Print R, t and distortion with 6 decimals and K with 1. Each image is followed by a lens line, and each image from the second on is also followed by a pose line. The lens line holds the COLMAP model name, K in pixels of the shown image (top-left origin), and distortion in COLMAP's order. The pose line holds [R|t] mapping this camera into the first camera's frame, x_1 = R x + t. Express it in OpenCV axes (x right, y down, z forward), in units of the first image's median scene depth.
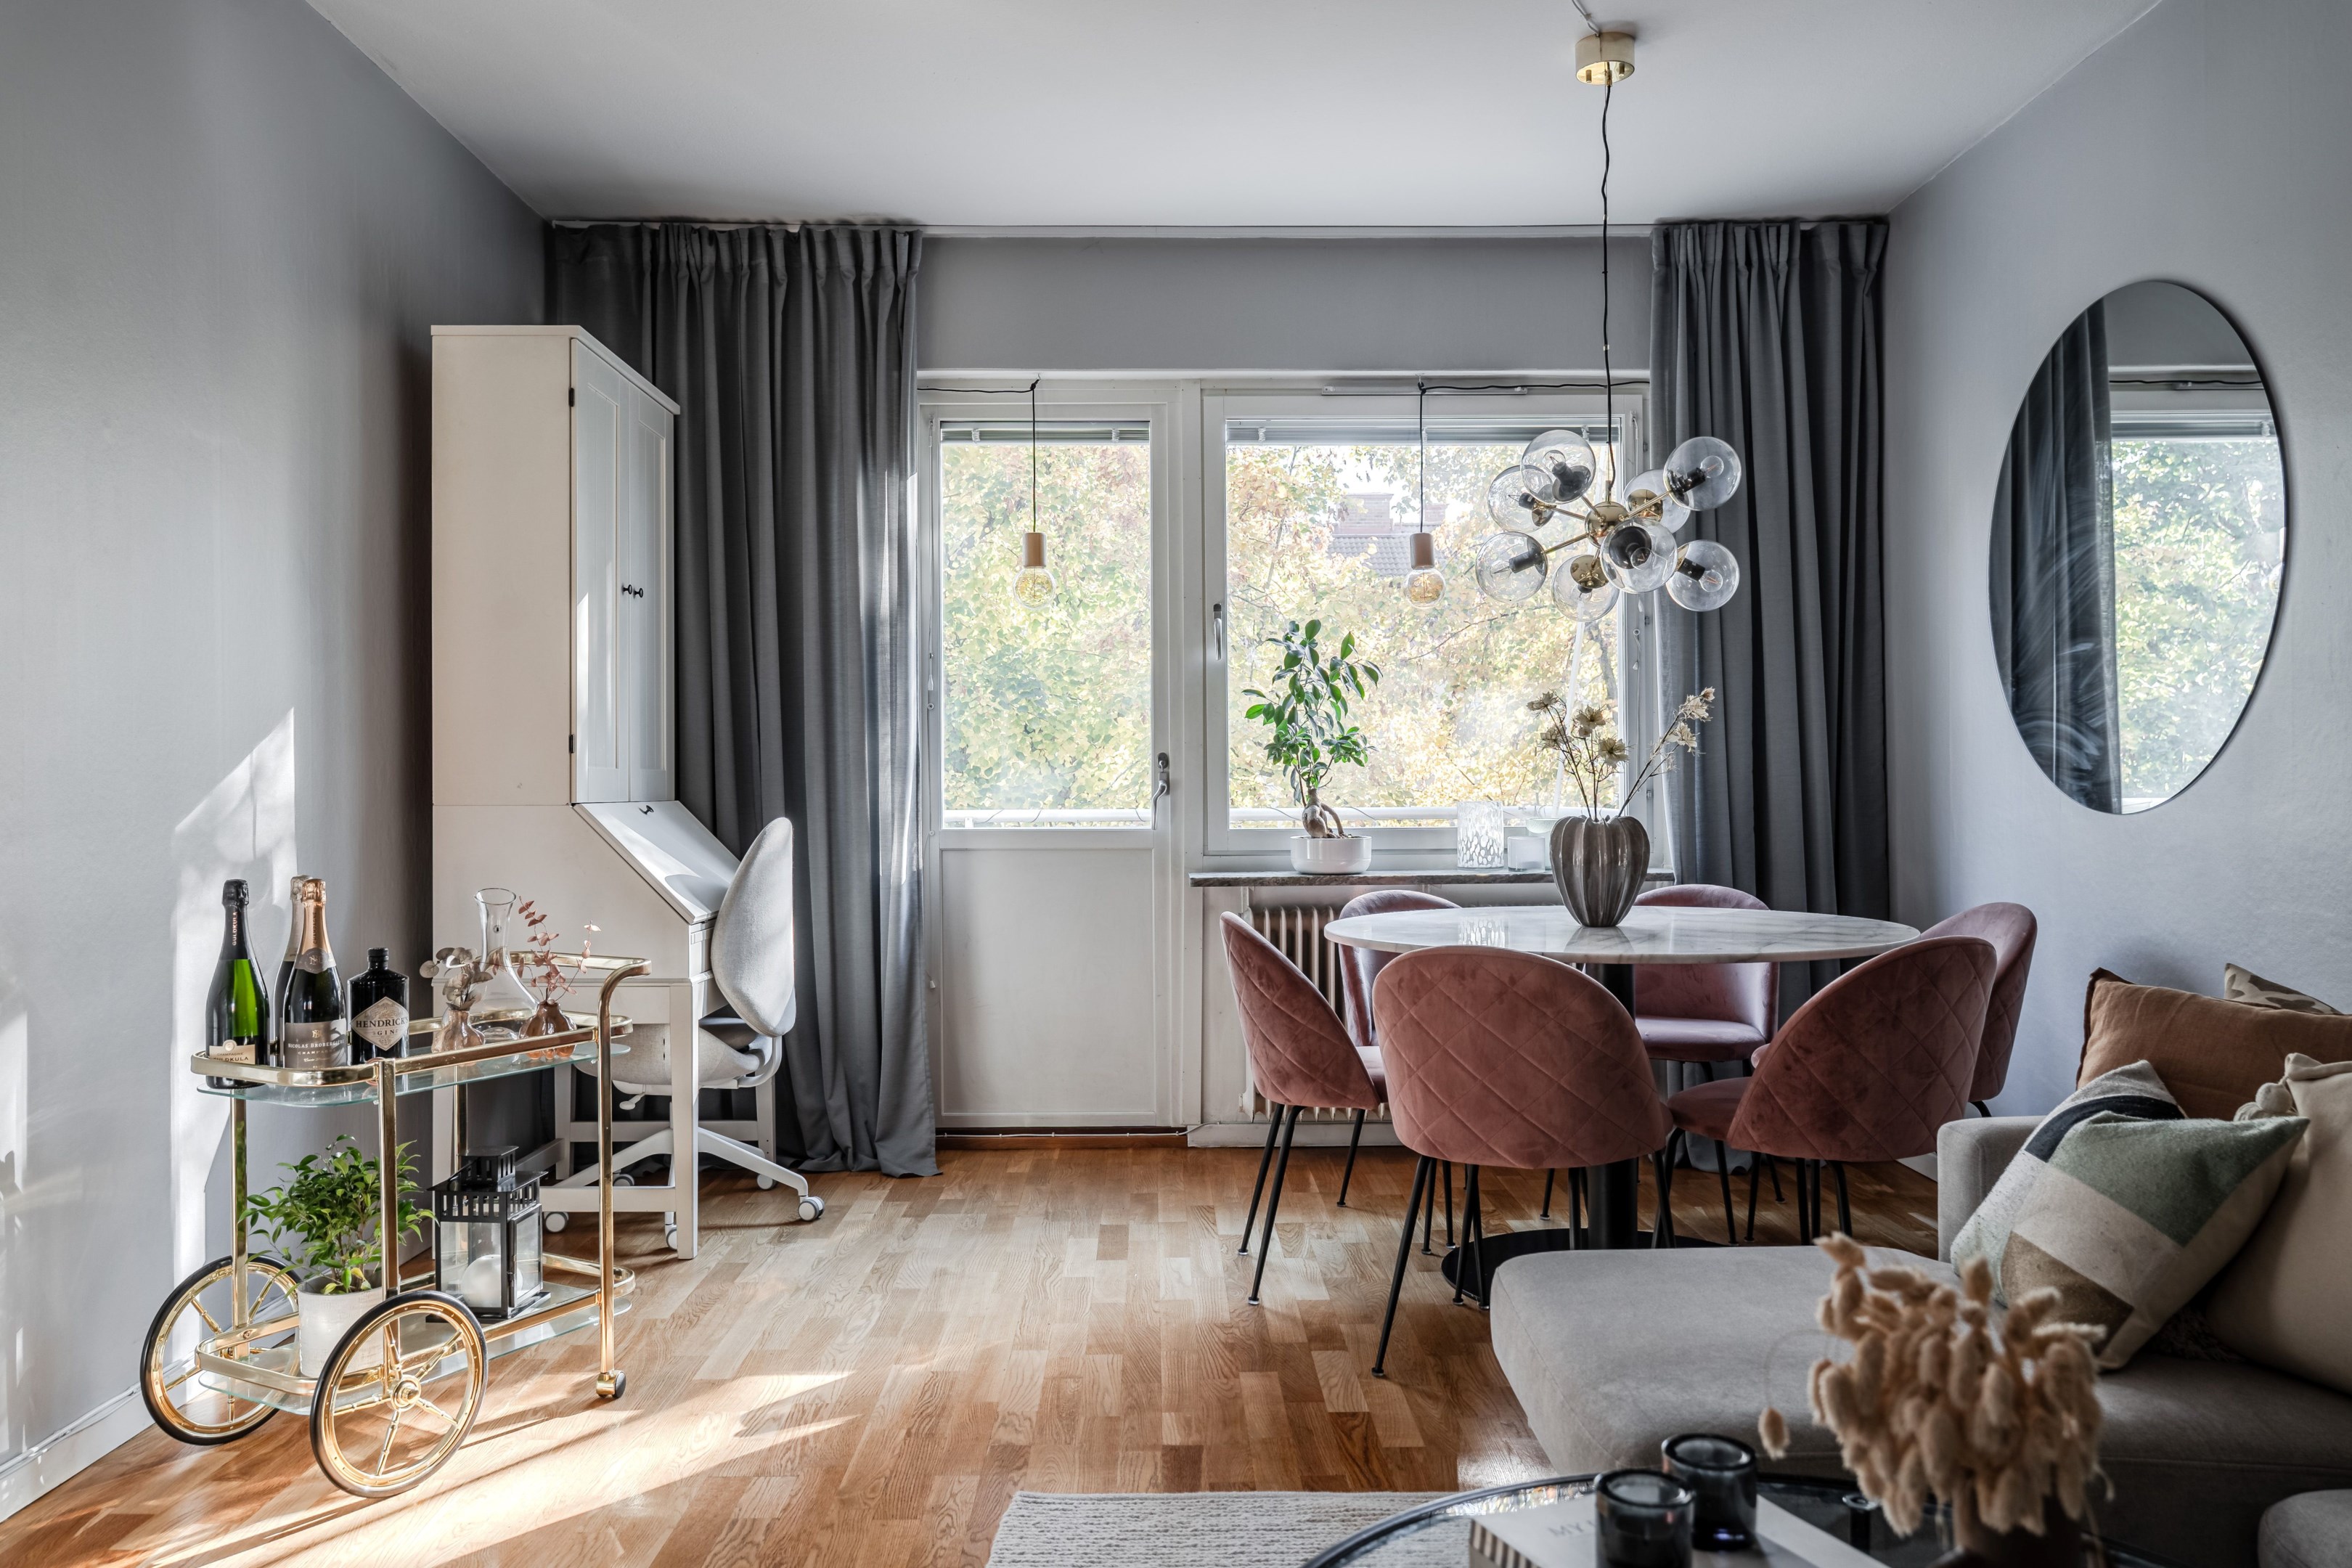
lens RADIAL K [[1774.8, 0, 1173.9], [0, 1774.8, 780.6], [0, 0, 1]] dist [-0.001649, 0.005479]
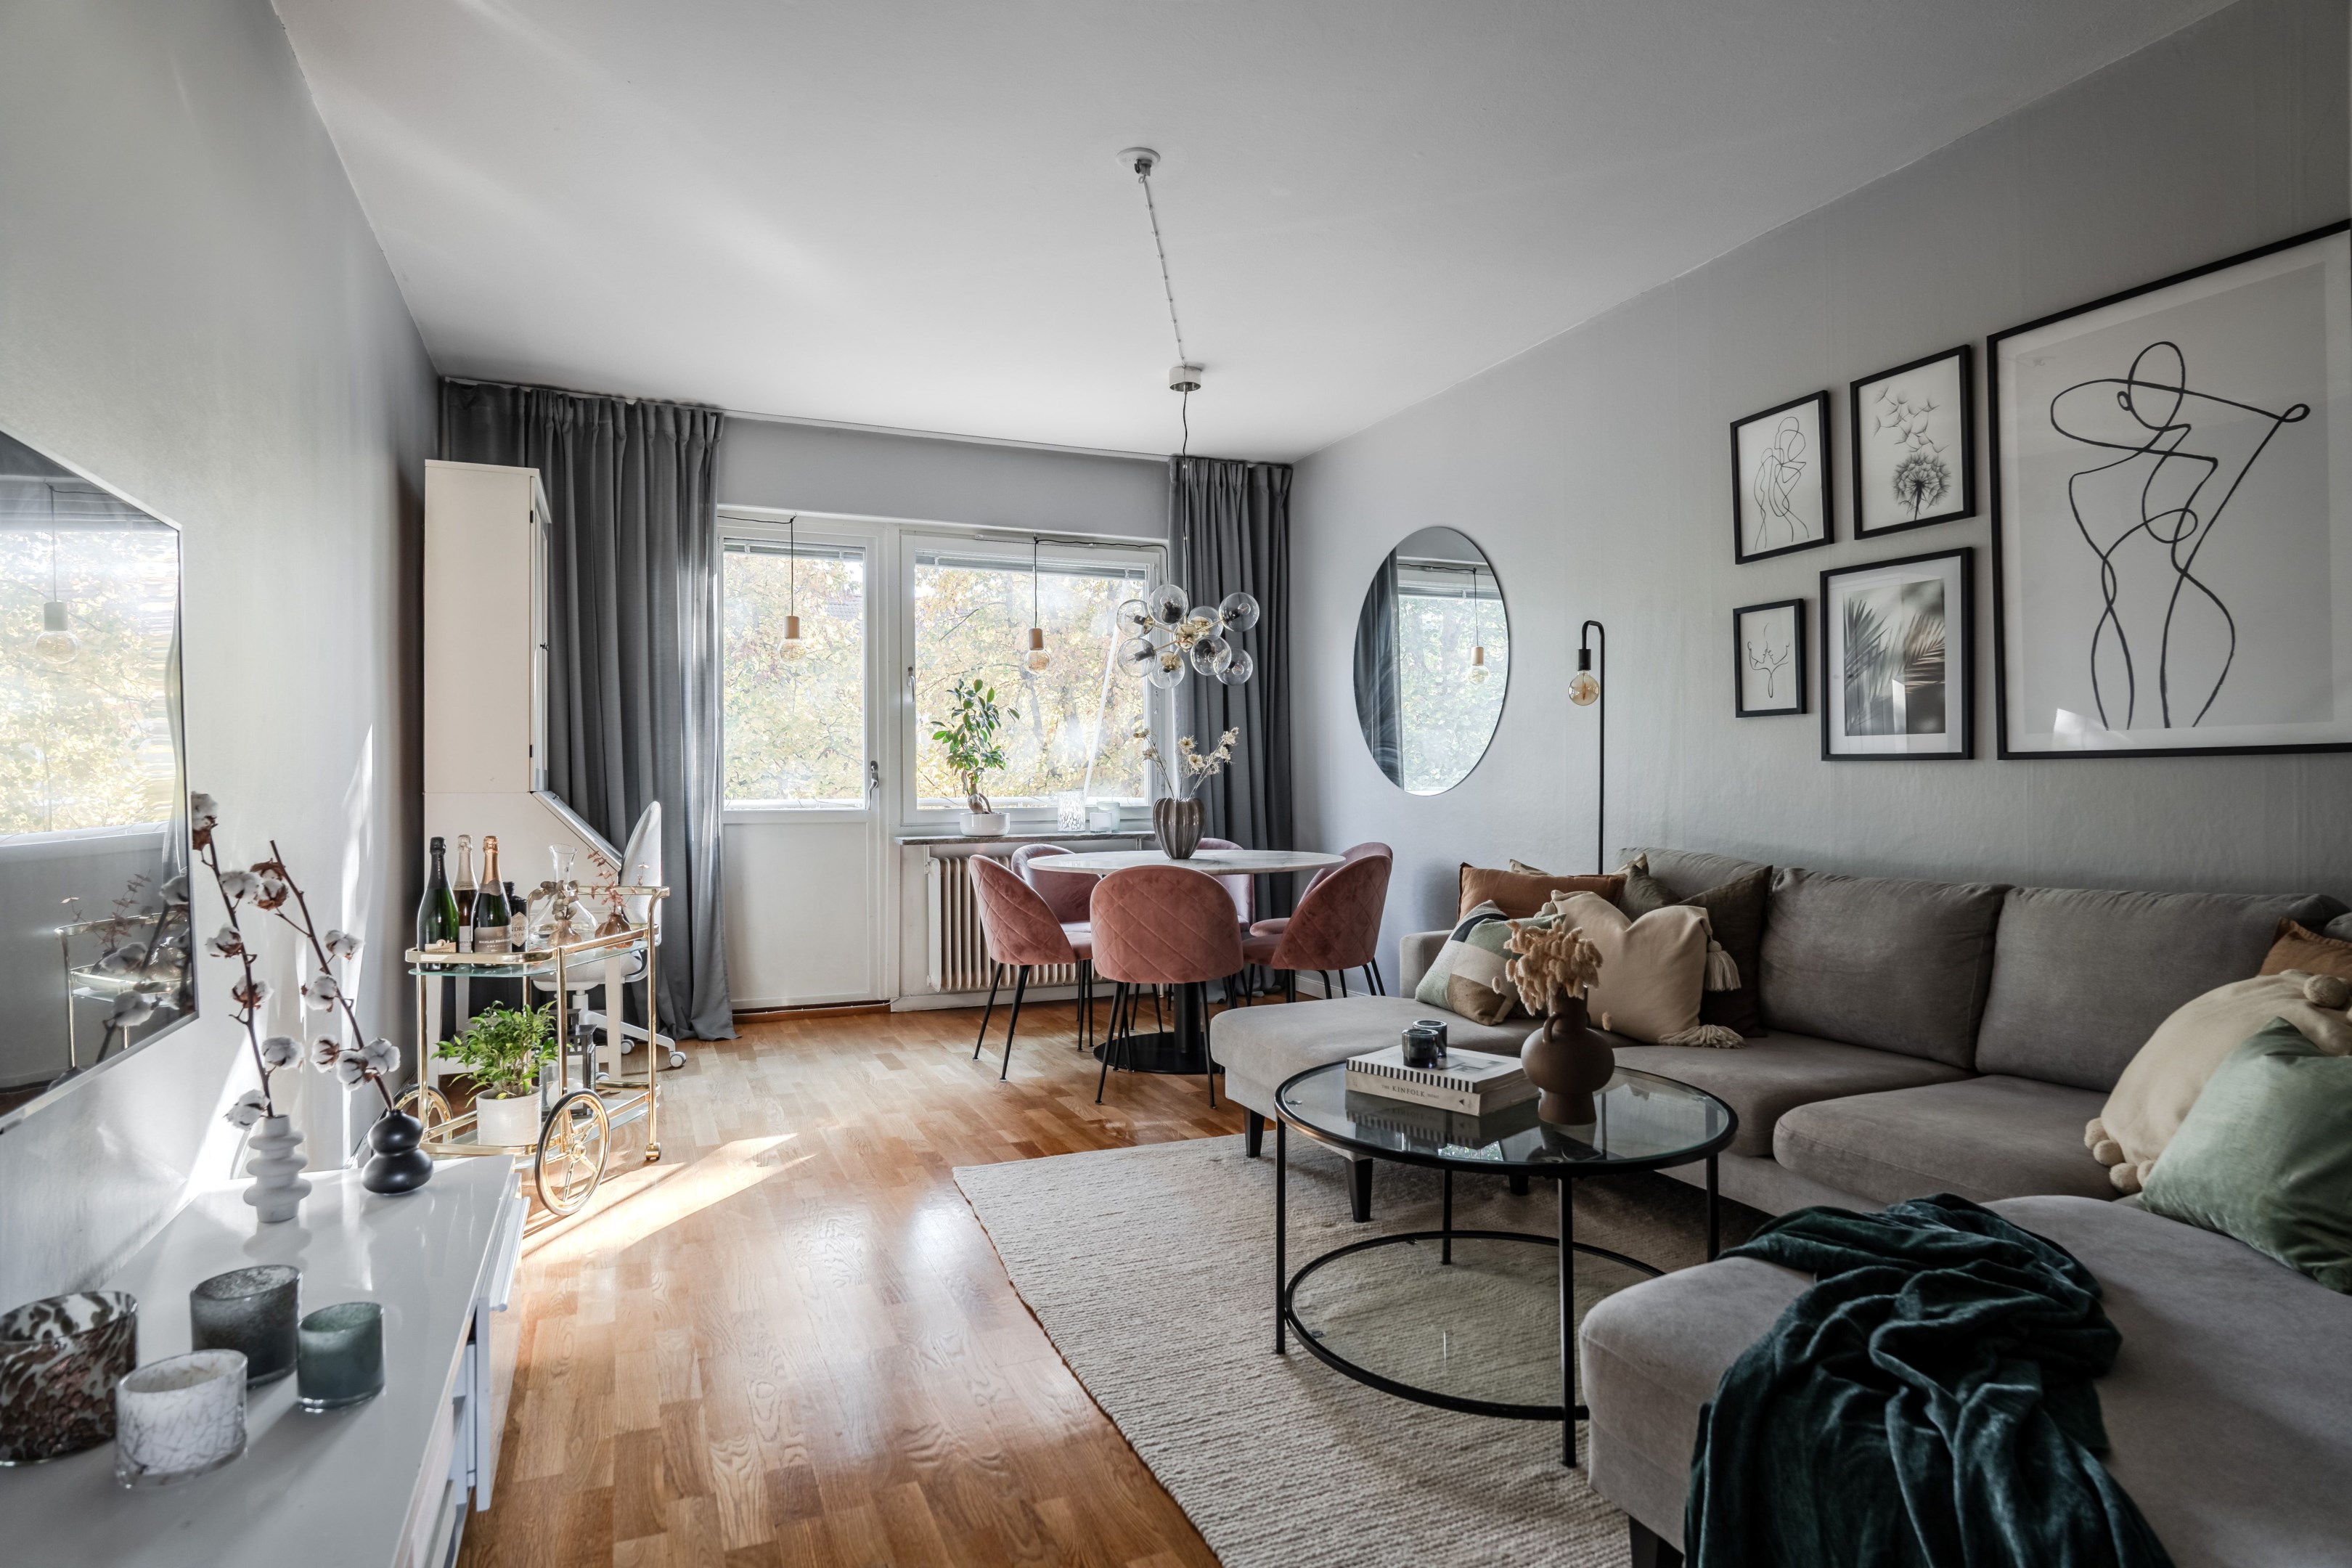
lens RADIAL K [[1336.7, 0, 1179.6], [0, 1336.7, 780.6], [0, 0, 1]] dist [-0.002802, 0.000106]
pose [[0.919030, 0.001755, 0.394184, -0.233257], [-0.000444, 0.999994, -0.003418, 0.005972], [-0.394188, 0.002966, 0.919025, -0.194391]]
